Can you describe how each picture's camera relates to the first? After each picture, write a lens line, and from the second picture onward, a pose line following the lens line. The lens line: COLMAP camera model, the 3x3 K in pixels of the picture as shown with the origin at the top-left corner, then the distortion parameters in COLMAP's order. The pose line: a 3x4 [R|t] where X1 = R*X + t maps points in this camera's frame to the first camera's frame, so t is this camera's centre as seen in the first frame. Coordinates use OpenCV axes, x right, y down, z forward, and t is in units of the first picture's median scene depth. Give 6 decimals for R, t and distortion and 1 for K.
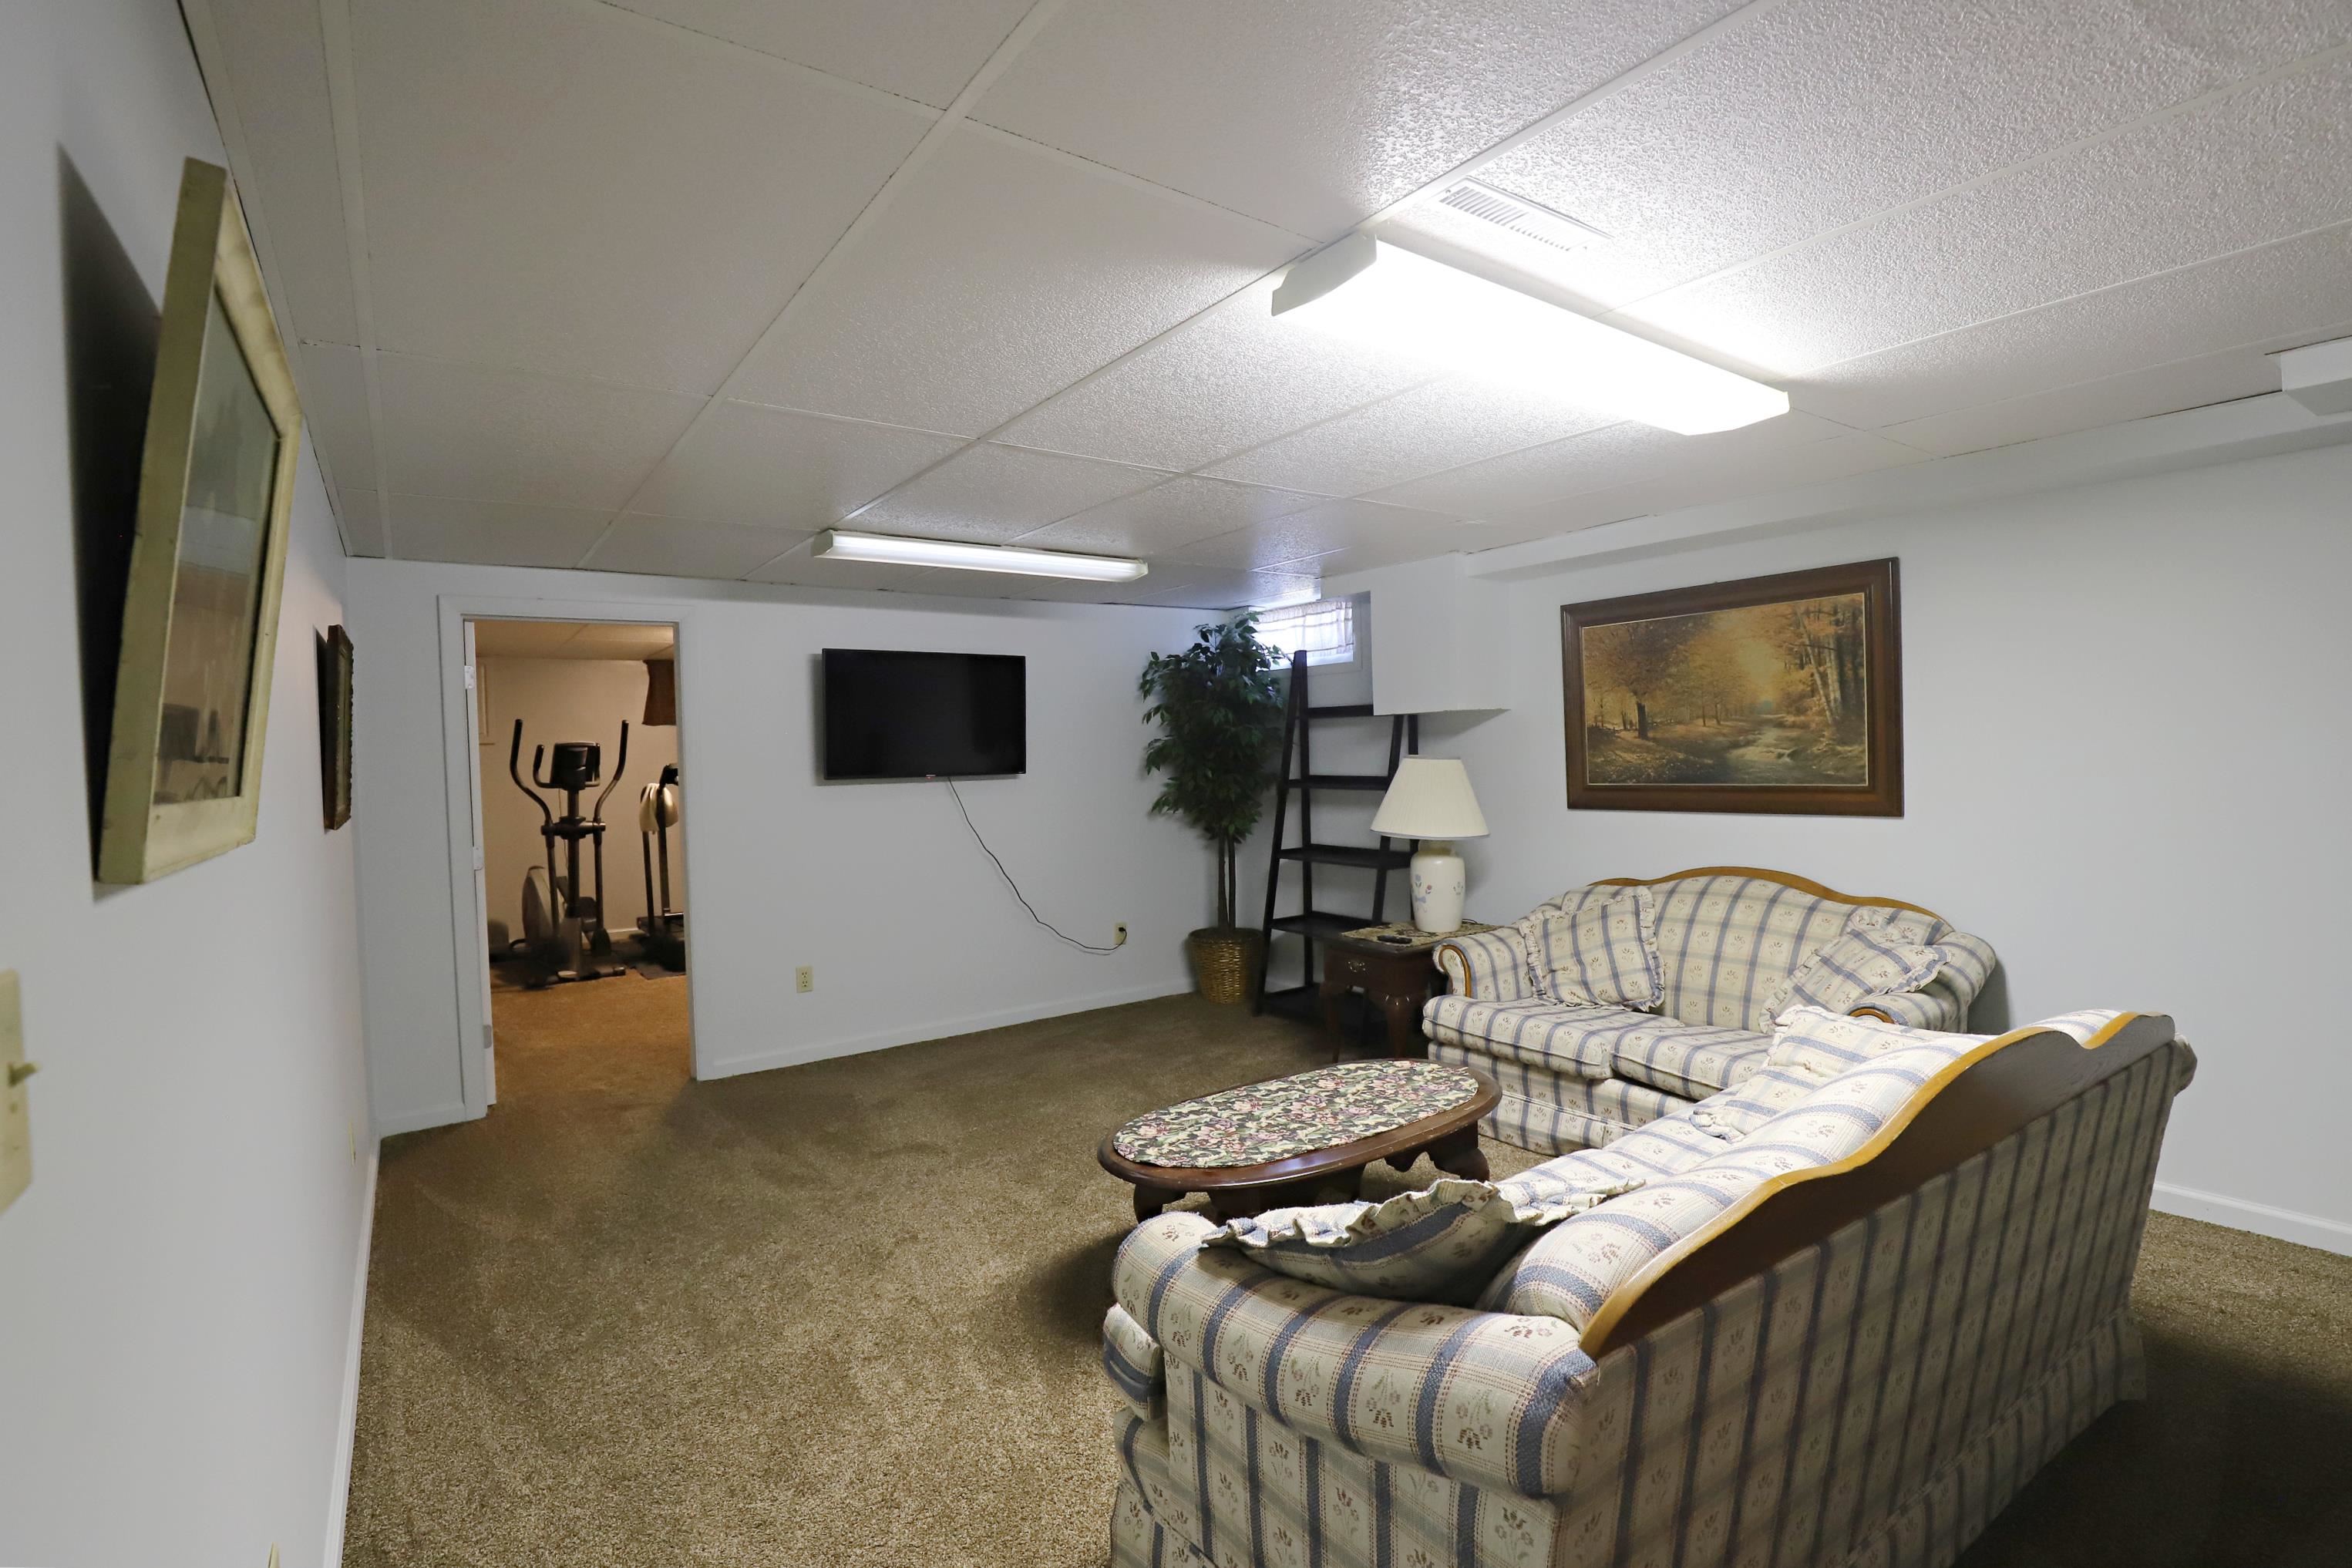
lens RADIAL K [[1083.0, 0, 1172.5], [0, 1083.0, 787.7], [0, 0, 1]] dist [-0.029599, 0.003255]
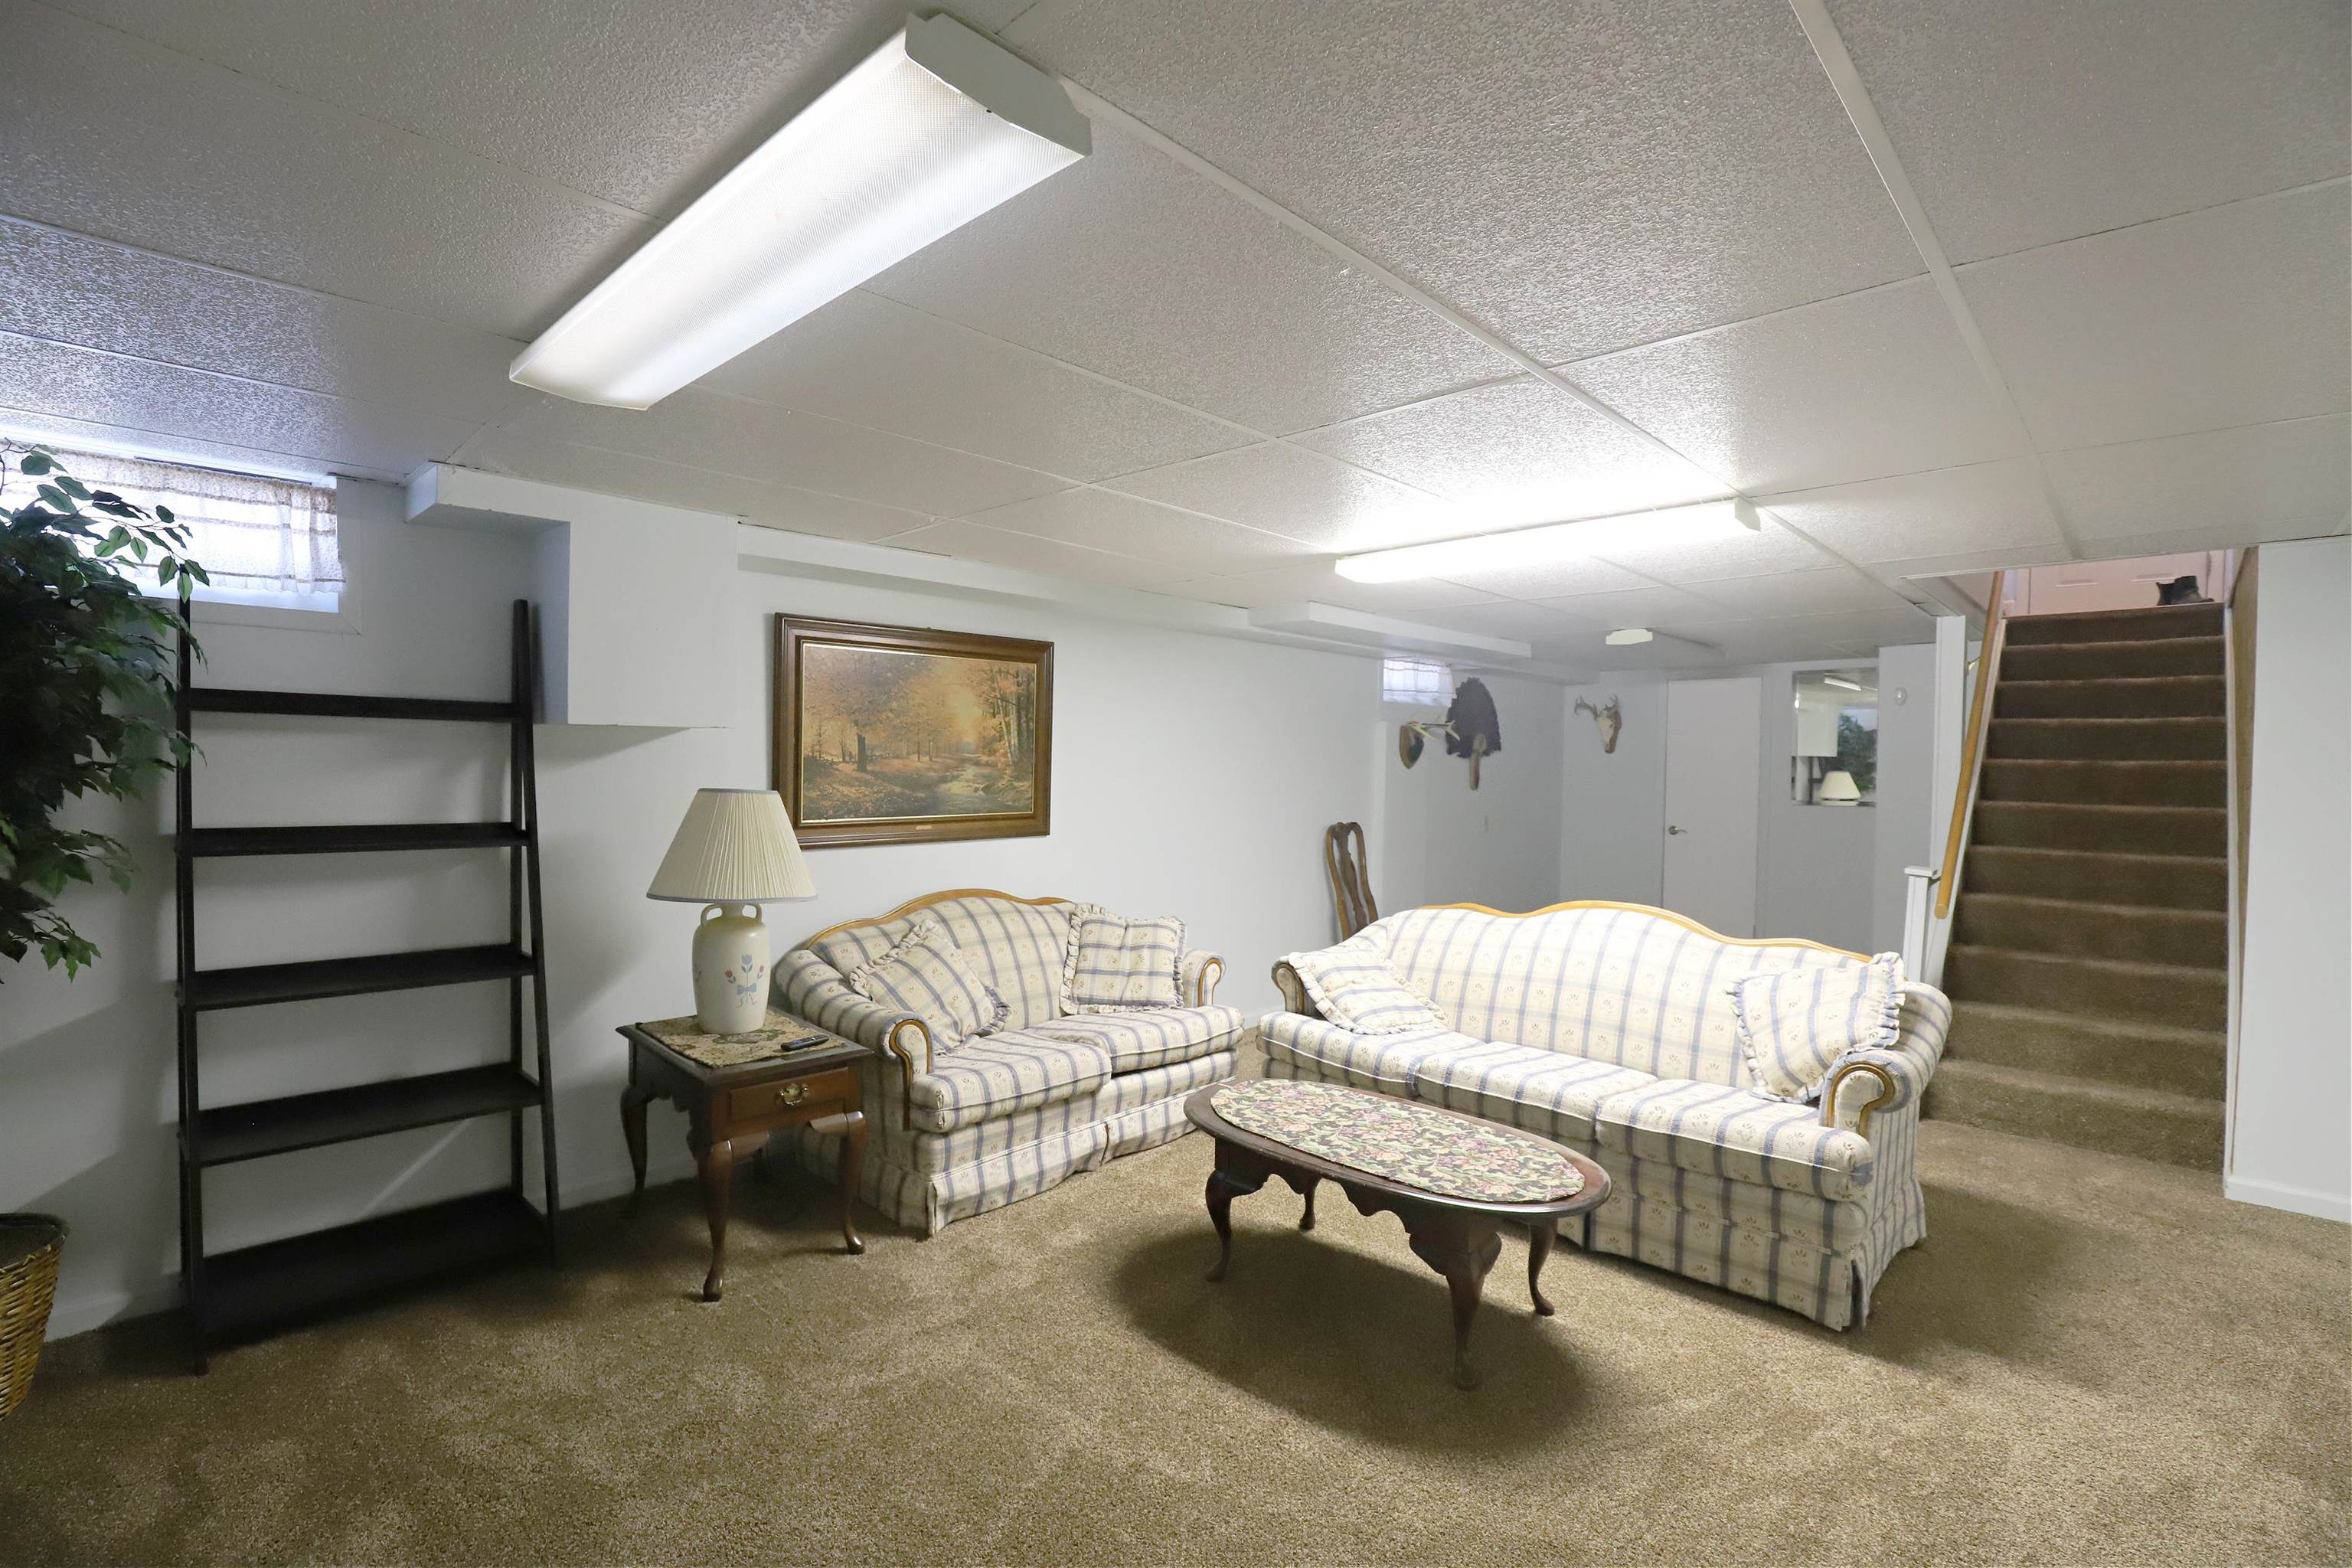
lens RADIAL K [[1083.0, 0, 1162.8], [0, 1083.0, 786.1], [0, 0, 1]] dist [-0.029599, 0.003255]
pose [[-0.179239, 0.003637, 0.983799, -0.621537], [0.026360, 0.999652, 0.001107, -0.029524], [-0.983452, 0.026131, -0.179273, 1.005303]]
